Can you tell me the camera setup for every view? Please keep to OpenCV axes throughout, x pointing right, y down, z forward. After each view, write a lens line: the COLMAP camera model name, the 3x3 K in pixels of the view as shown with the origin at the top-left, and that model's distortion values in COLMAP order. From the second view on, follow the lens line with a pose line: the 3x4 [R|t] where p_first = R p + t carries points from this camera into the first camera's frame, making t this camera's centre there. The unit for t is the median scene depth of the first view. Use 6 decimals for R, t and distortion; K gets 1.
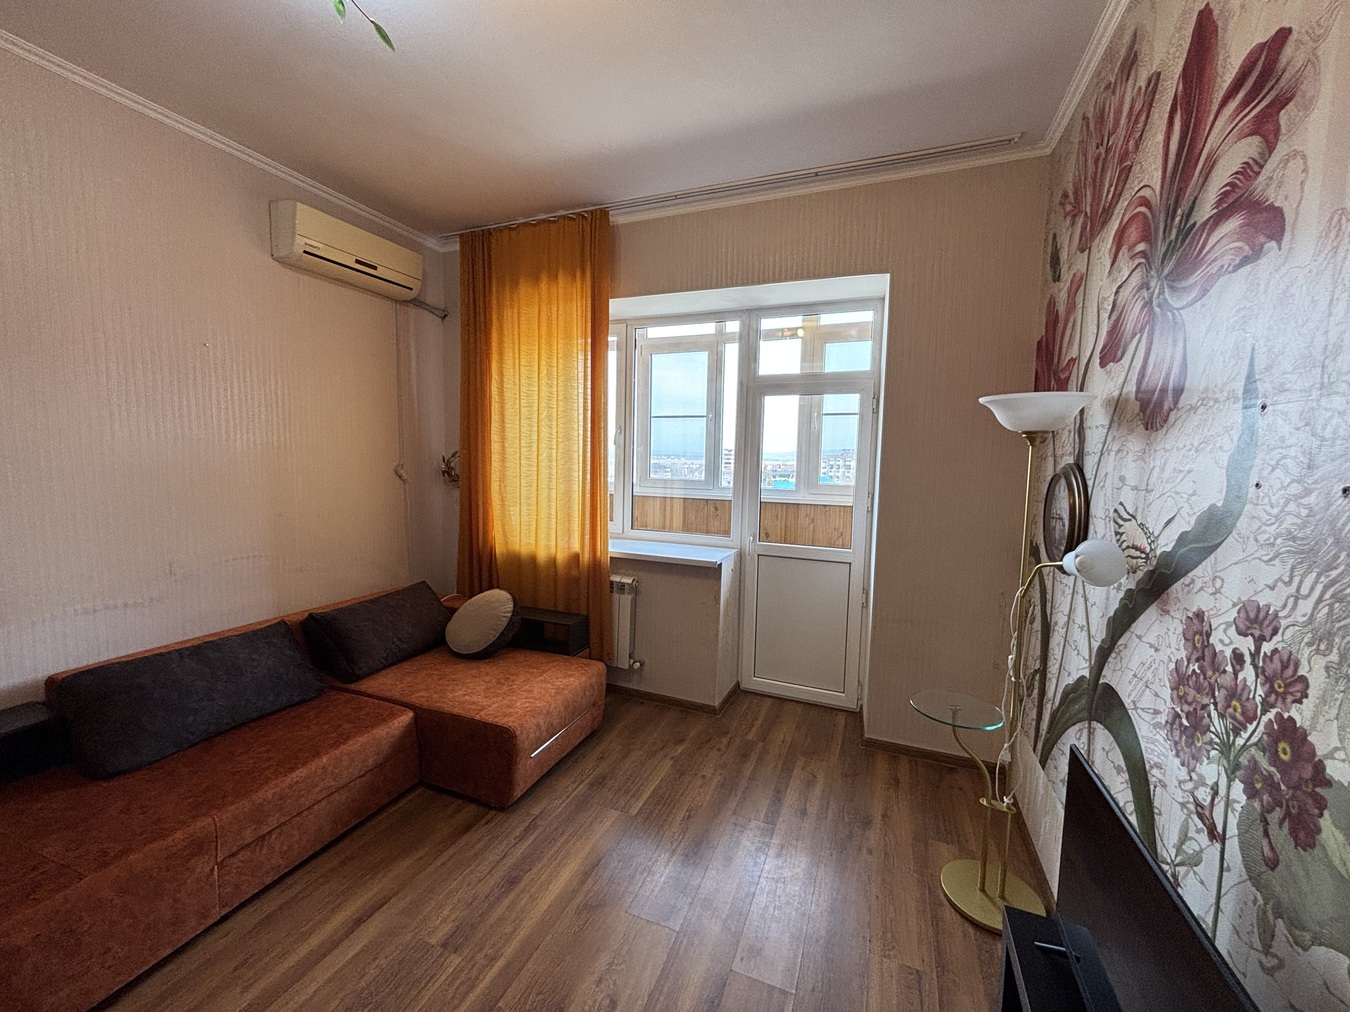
lens RADIAL K [[543.9, 0, 674.2], [0, 543.9, 503.2], [0, 0, 1]] dist [-0.003744, 0.001114]
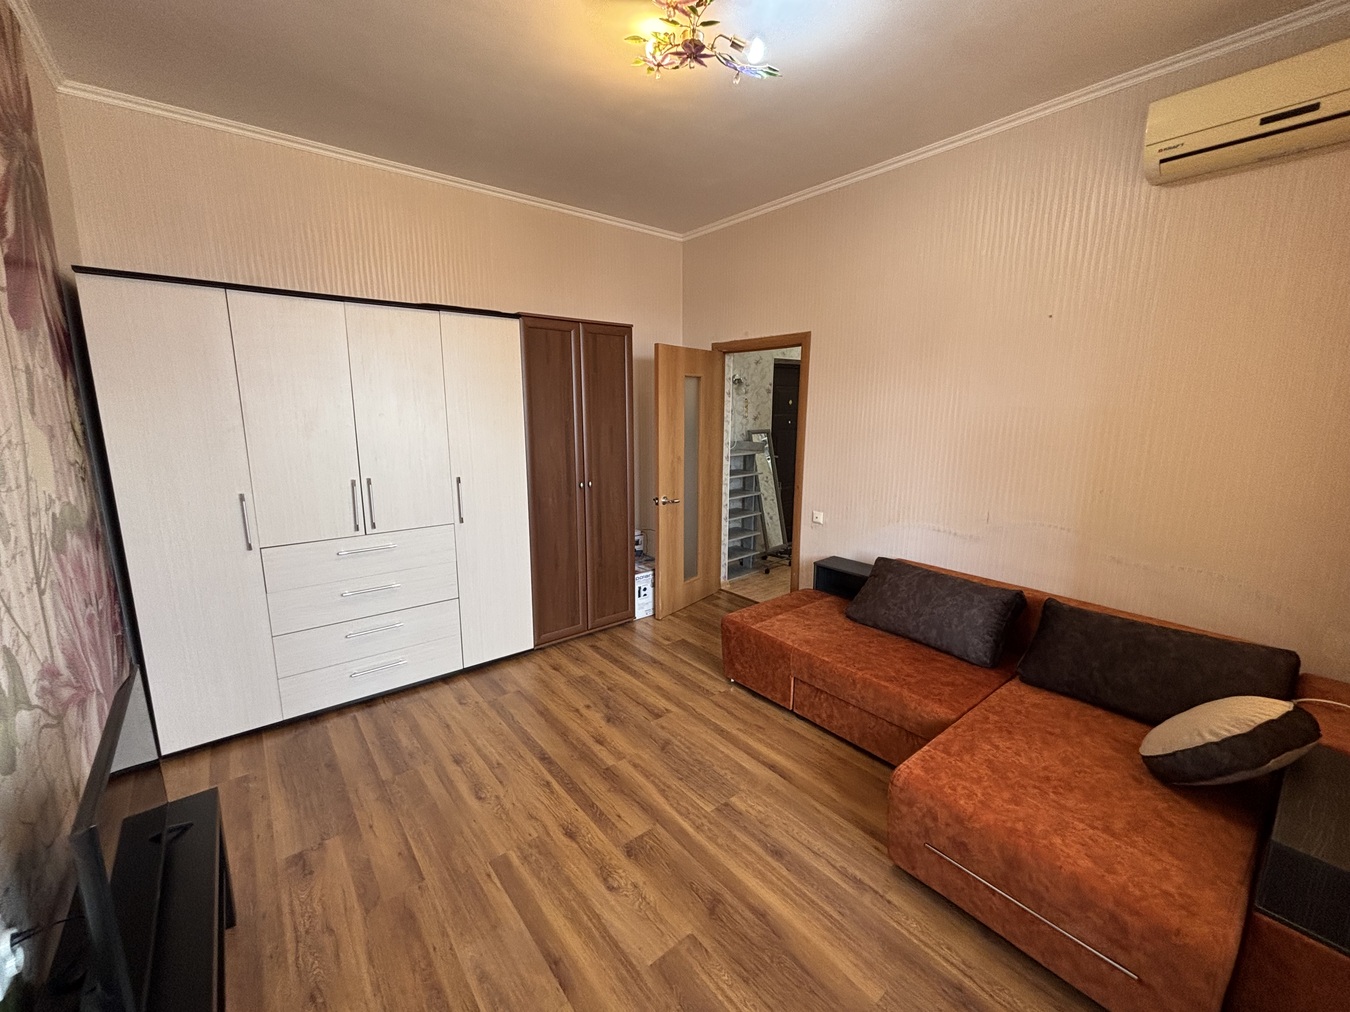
lens RADIAL K [[543.9, 0, 671.4], [0, 543.9, 503.2], [0, 0, 1]] dist [-0.003744, 0.001114]
pose [[-0.489416, 0.134557, -0.861607, 0.412965], [-0.088746, 0.975209, 0.202709, -0.082281], [0.867523, 0.175673, -0.465342, 0.861306]]
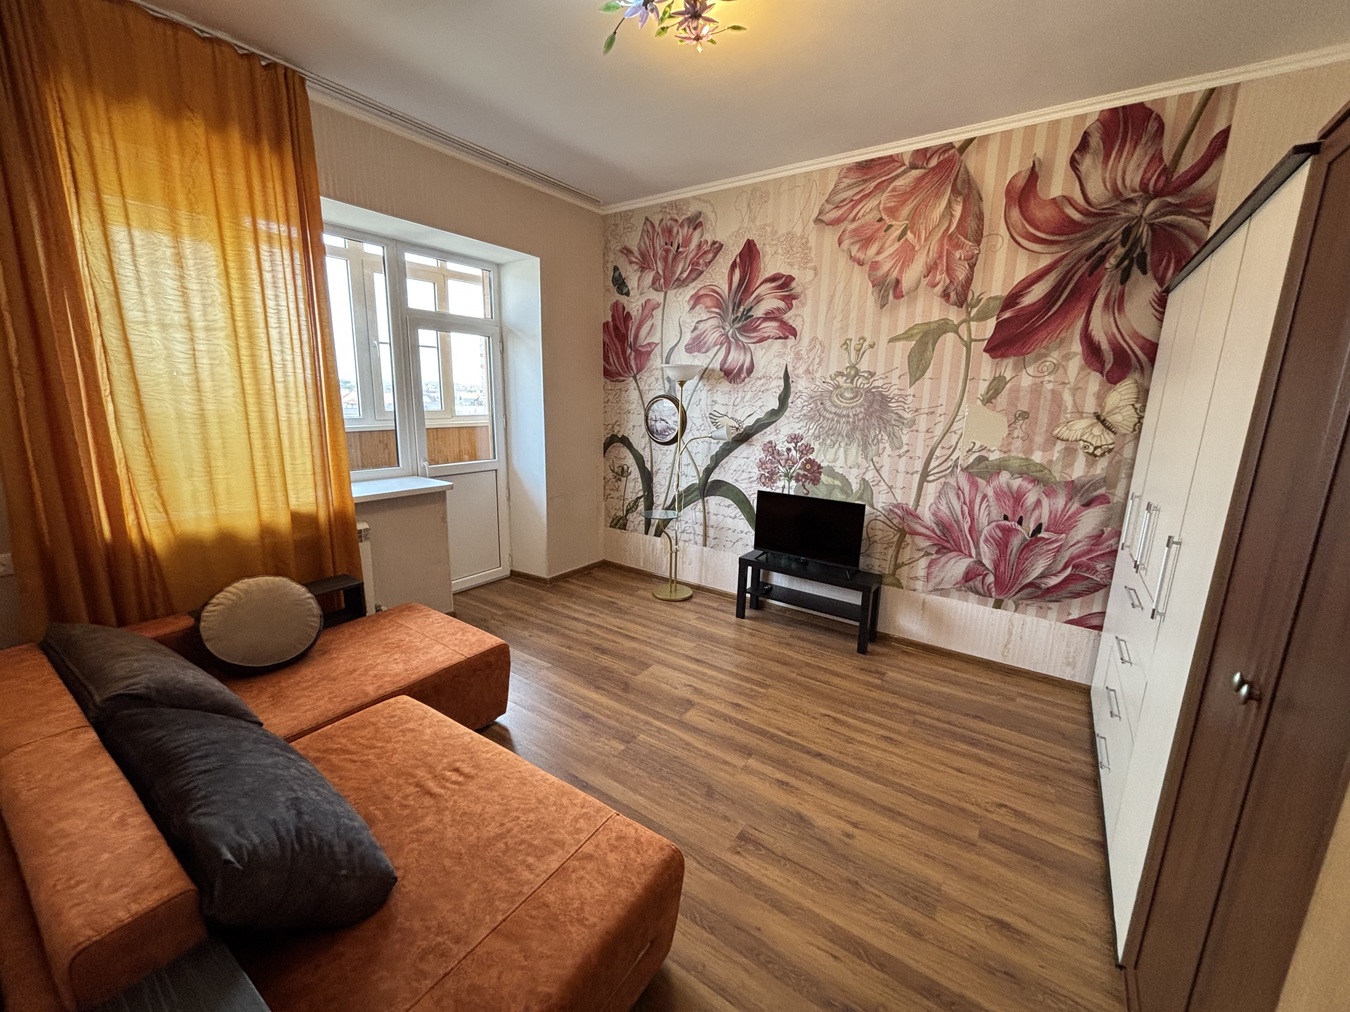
lens RADIAL K [[543.9, 0, 669.3], [0, 543.9, 502.9], [0, 0, 1]] dist [-0.003744, 0.001114]
pose [[0.226766, -0.210252, 0.950984, -1.040762], [0.062855, 0.977545, 0.201136, -0.059995], [-0.971919, 0.014164, 0.234889, 0.344236]]
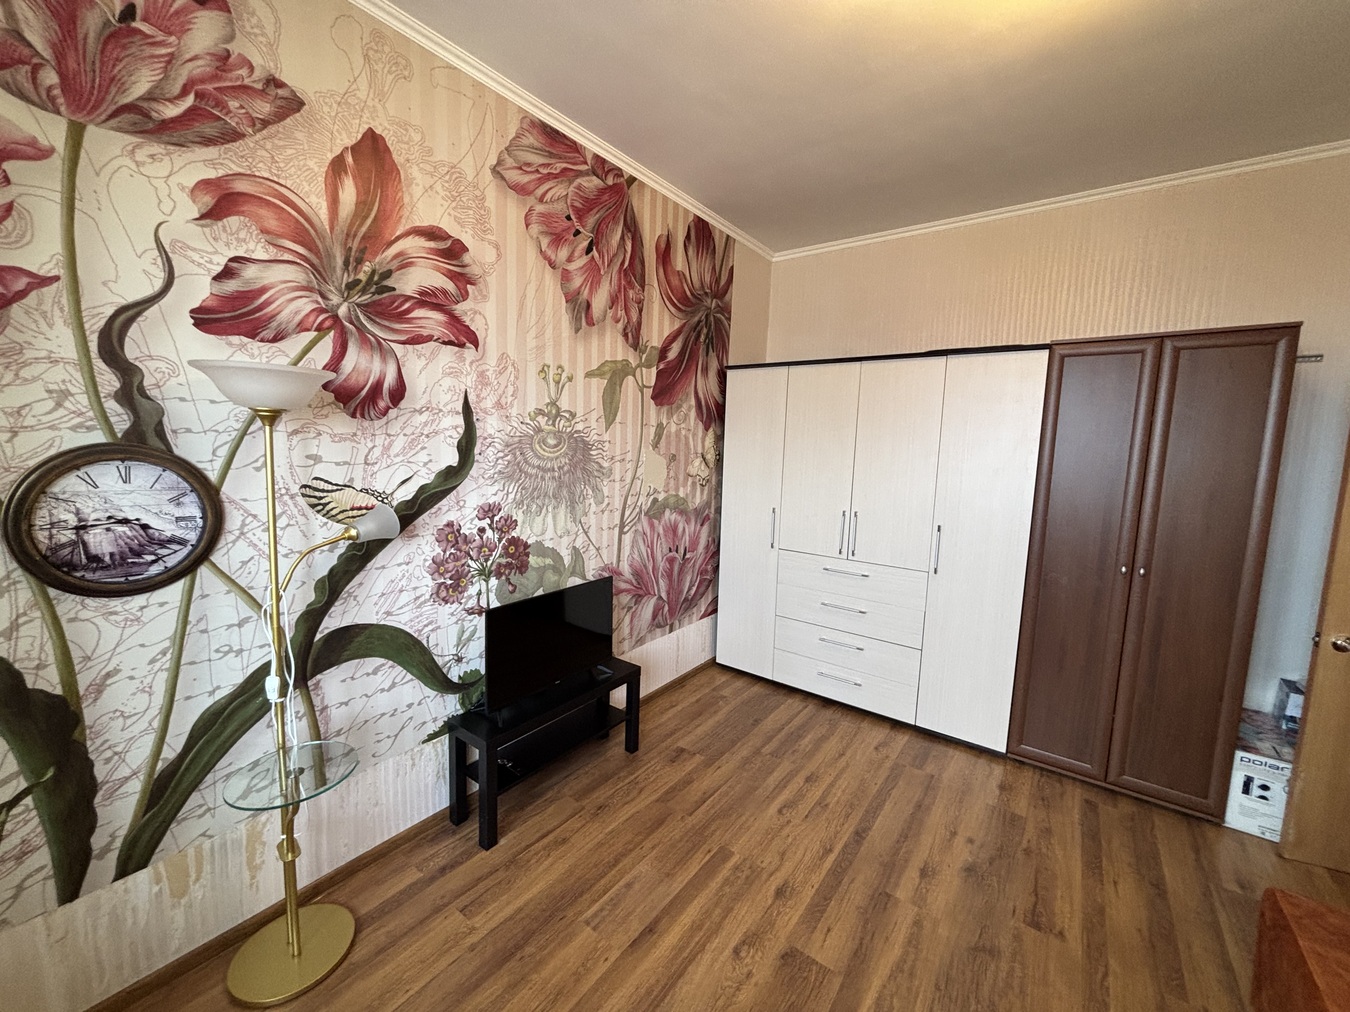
lens RADIAL K [[543.9, 0, 674.6], [0, 543.9, 503.2], [0, 0, 1]] dist [-0.003744, 0.001114]
pose [[-0.965214, -0.076064, 0.250154, -0.112951], [-0.024864, 0.979115, 0.201782, -0.113935], [-0.260277, 0.188543, -0.946946, 1.088084]]
